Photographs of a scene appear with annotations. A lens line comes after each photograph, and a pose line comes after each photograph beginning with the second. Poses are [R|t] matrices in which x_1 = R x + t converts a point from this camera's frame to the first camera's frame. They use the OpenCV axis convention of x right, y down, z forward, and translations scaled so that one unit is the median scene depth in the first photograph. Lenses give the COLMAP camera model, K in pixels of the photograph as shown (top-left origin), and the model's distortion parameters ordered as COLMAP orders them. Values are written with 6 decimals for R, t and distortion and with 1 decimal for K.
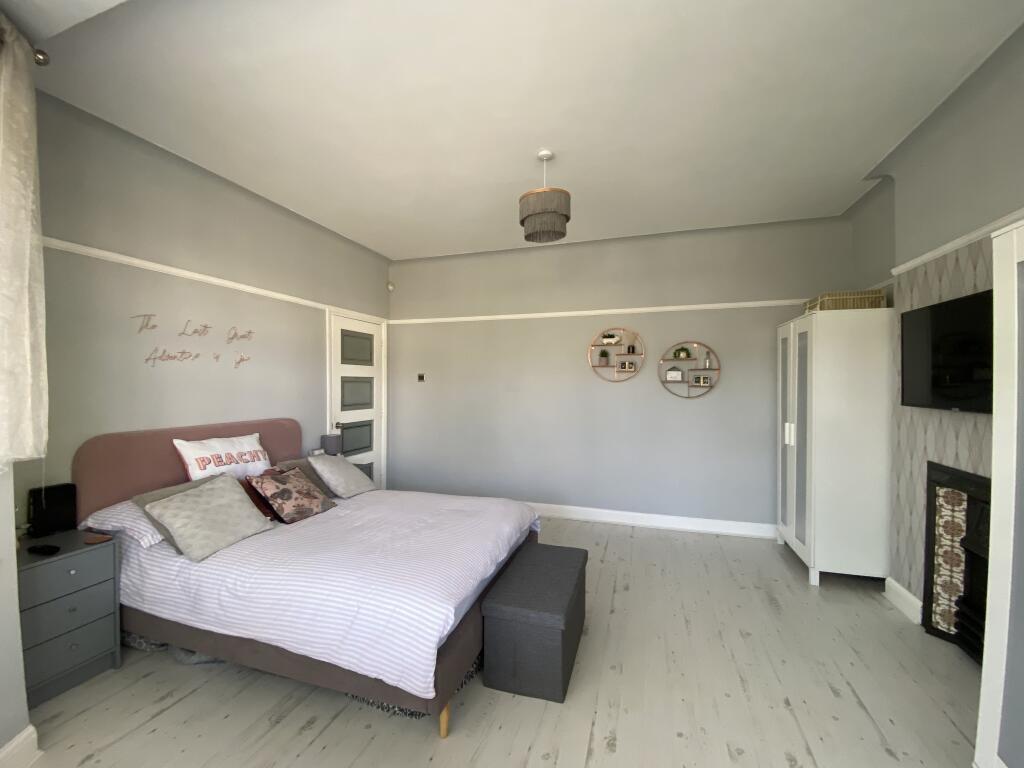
lens RADIAL K [[417.5, 0, 515.5], [0, 417.5, 383.6], [0, 0, 1]] dist [-0.000233, -0.000307]
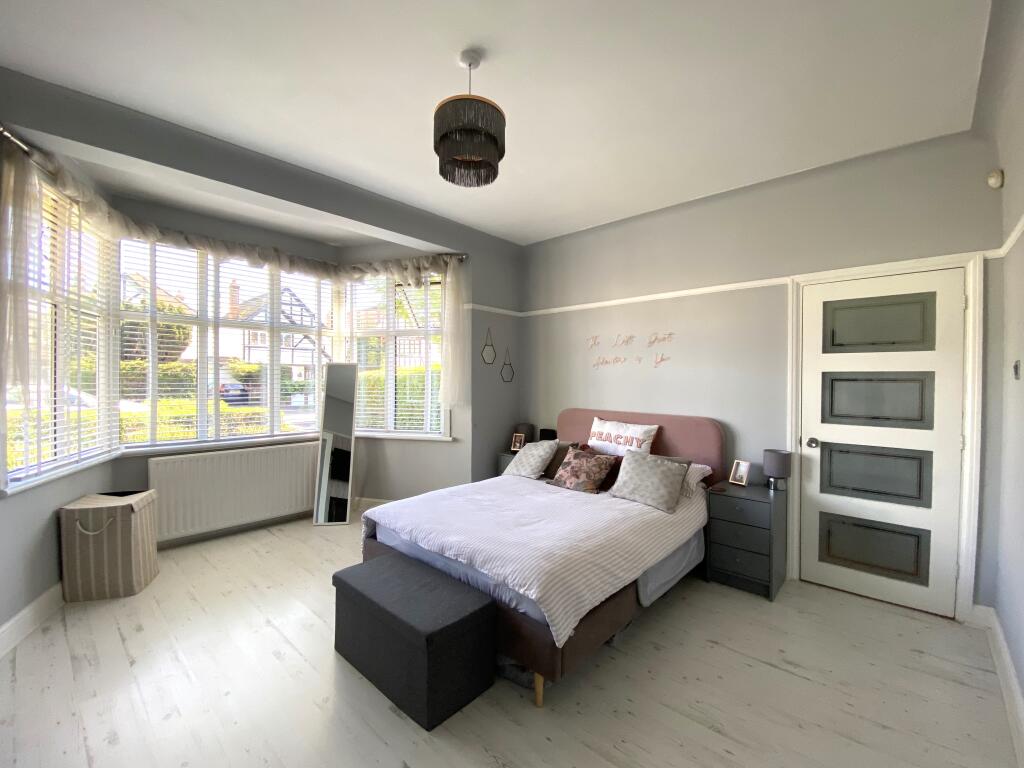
lens RADIAL K [[417.5, 0, 508.8], [0, 417.5, 390.2], [0, 0, 1]] dist [-0.000233, -0.000307]
pose [[-0.411779, 0.014693, -0.911165, 0.608566], [-0.013746, 0.999656, 0.022332, 0.006146], [0.911180, 0.021721, -0.411435, 1.199058]]
